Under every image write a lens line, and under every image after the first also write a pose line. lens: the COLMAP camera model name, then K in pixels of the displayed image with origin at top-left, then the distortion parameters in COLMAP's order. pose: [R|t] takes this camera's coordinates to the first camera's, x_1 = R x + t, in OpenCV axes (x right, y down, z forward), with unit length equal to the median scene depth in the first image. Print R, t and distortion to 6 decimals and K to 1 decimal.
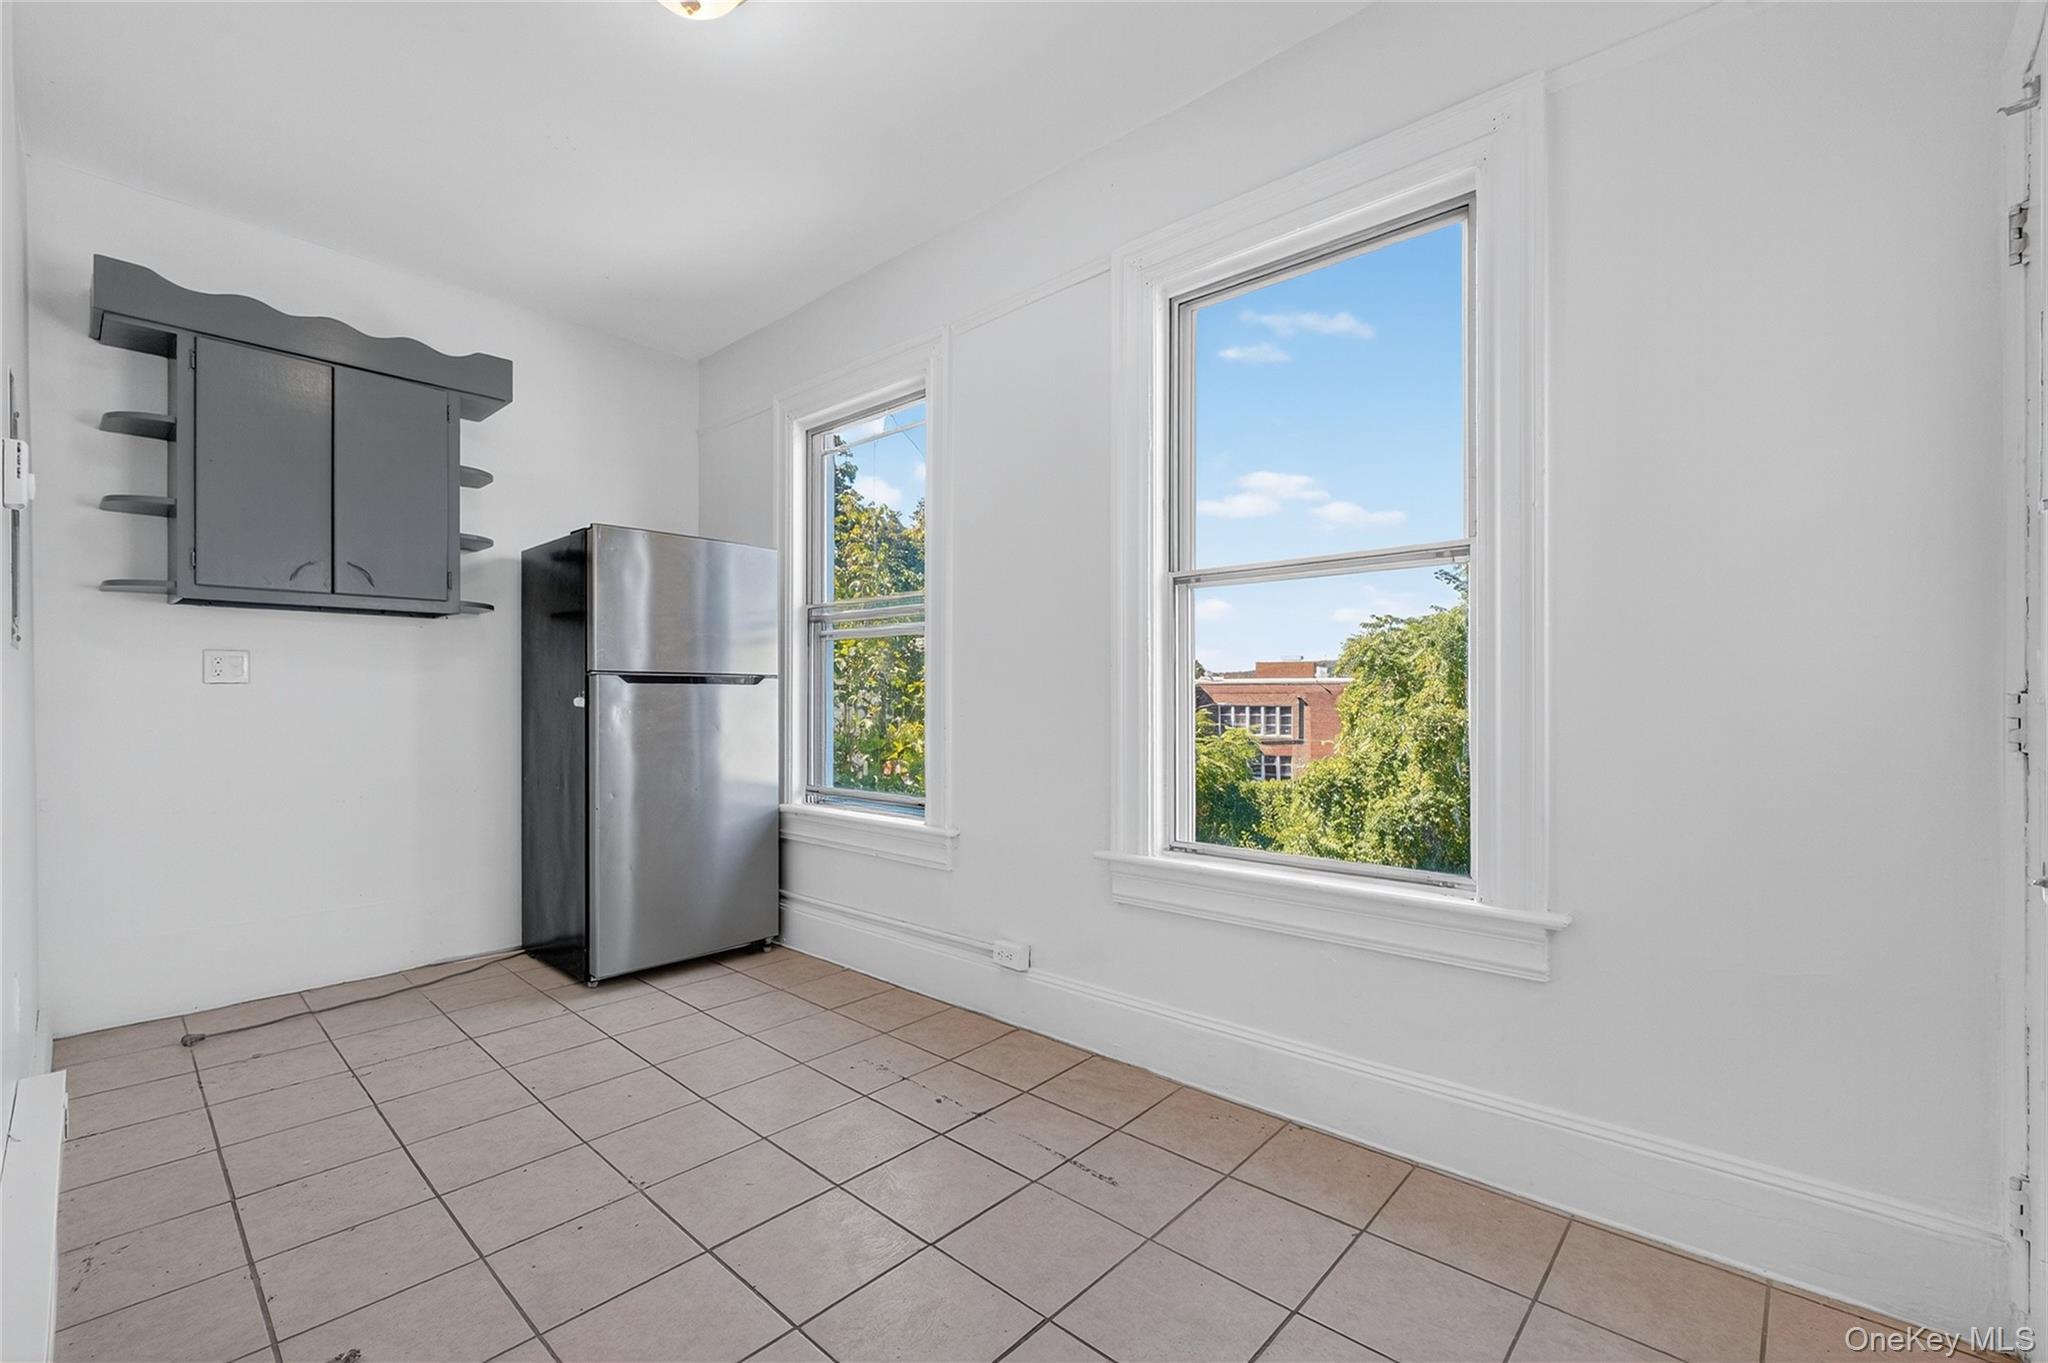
lens RADIAL K [[873.5, 0, 1024.1], [0, 873.5, 695.0], [0, 0, 1]] dist [0.006162, -0.000581]
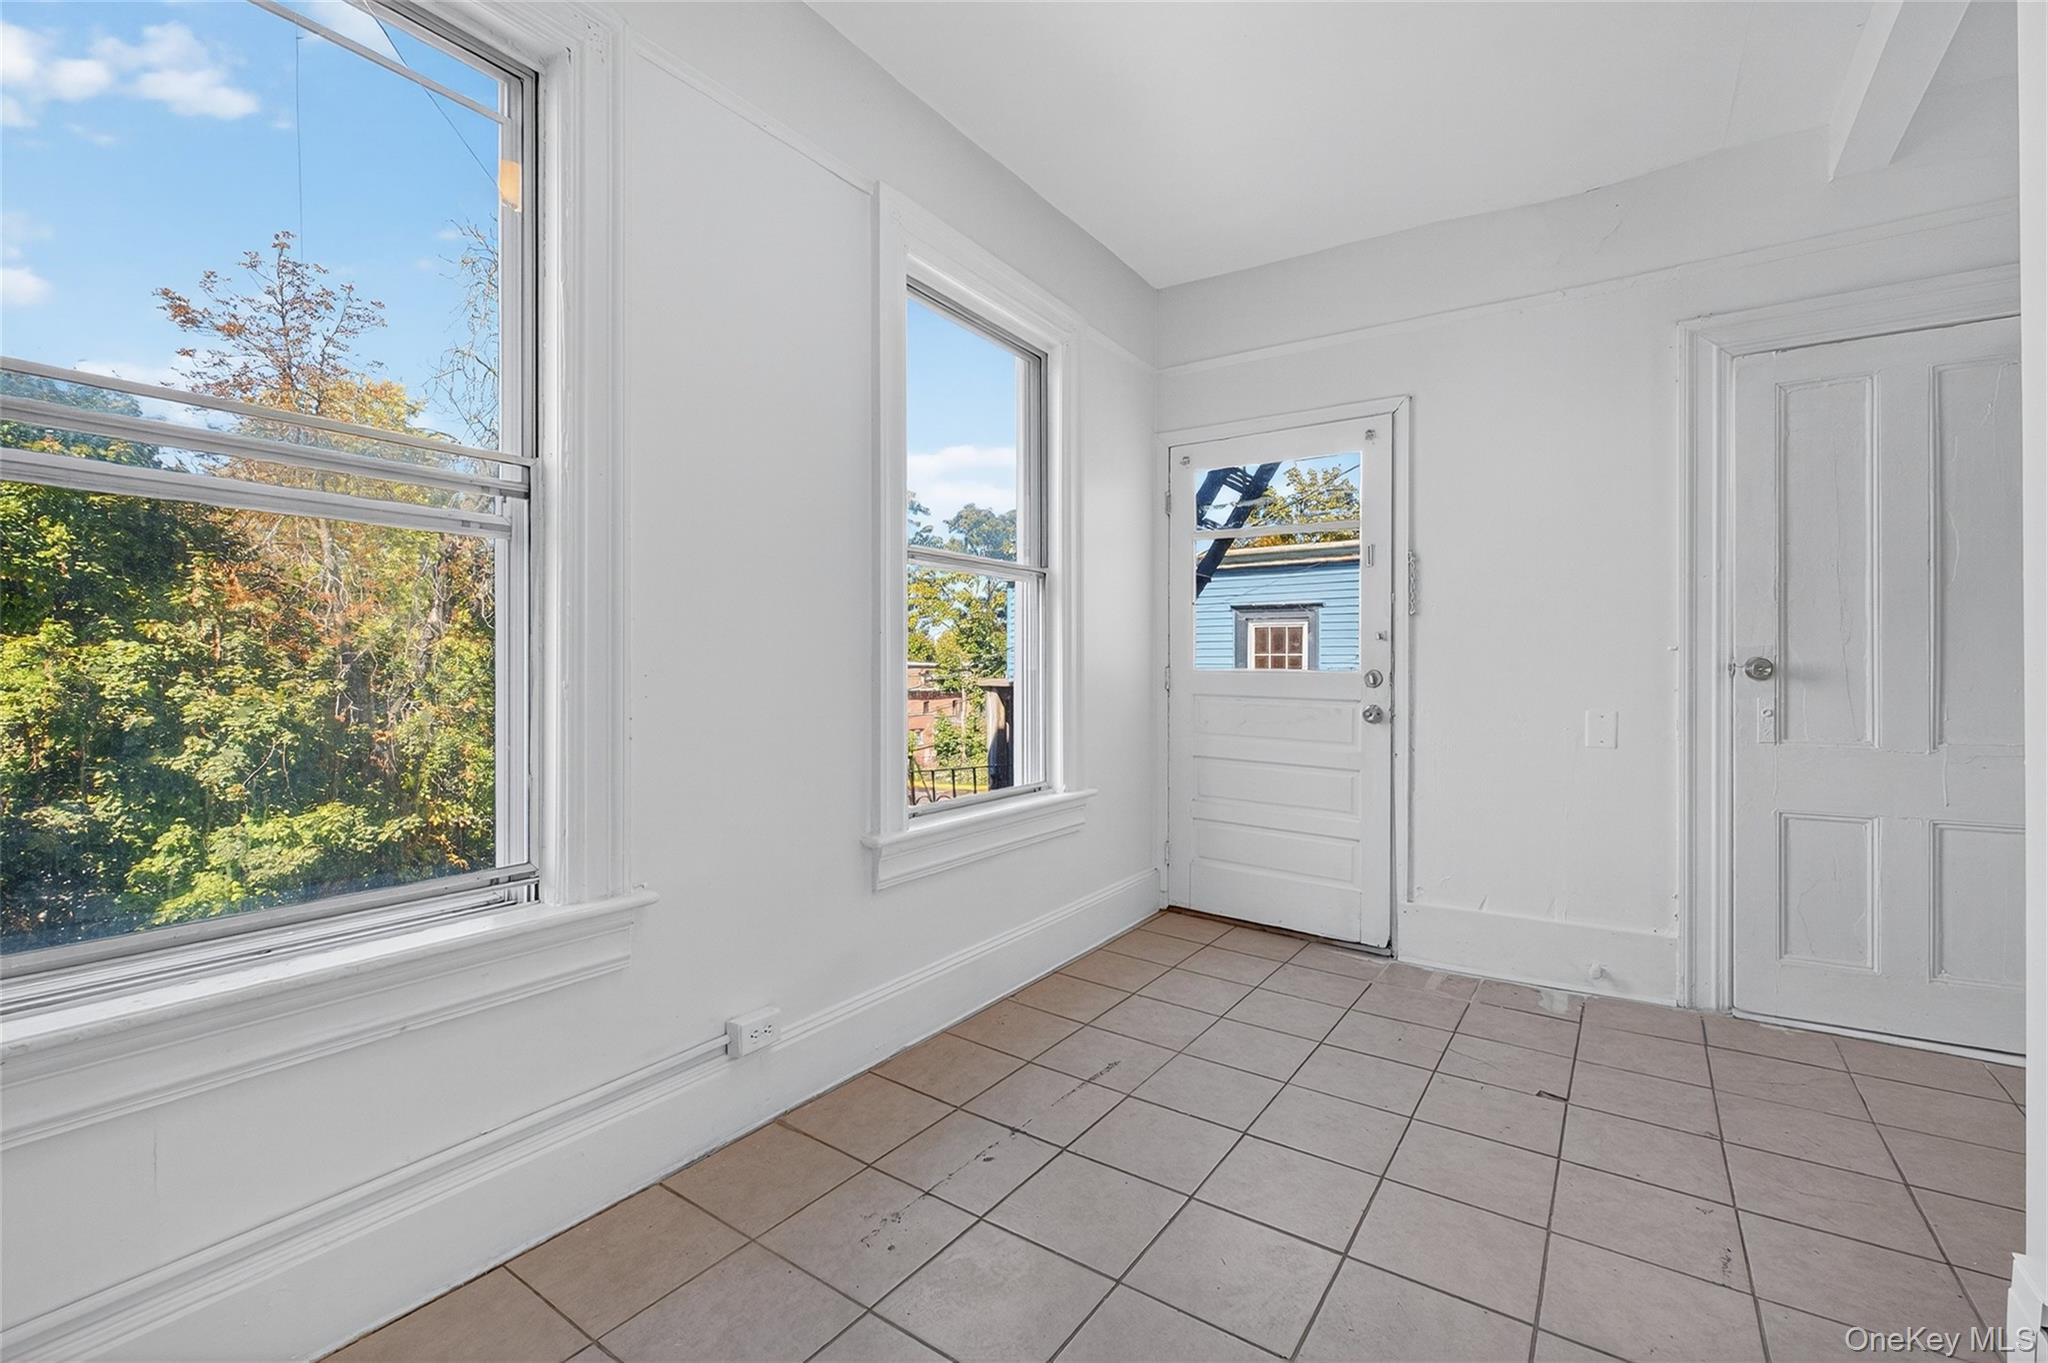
lens RADIAL K [[873.5, 0, 1023.6], [0, 873.5, 670.7], [0, 0, 1]] dist [0.006162, -0.000581]
pose [[-0.134556, 0.001230, 0.990905, -0.867994], [-0.003304, 0.999993, -0.001690, 0.006622], [-0.990901, -0.003501, -0.134551, 1.023114]]
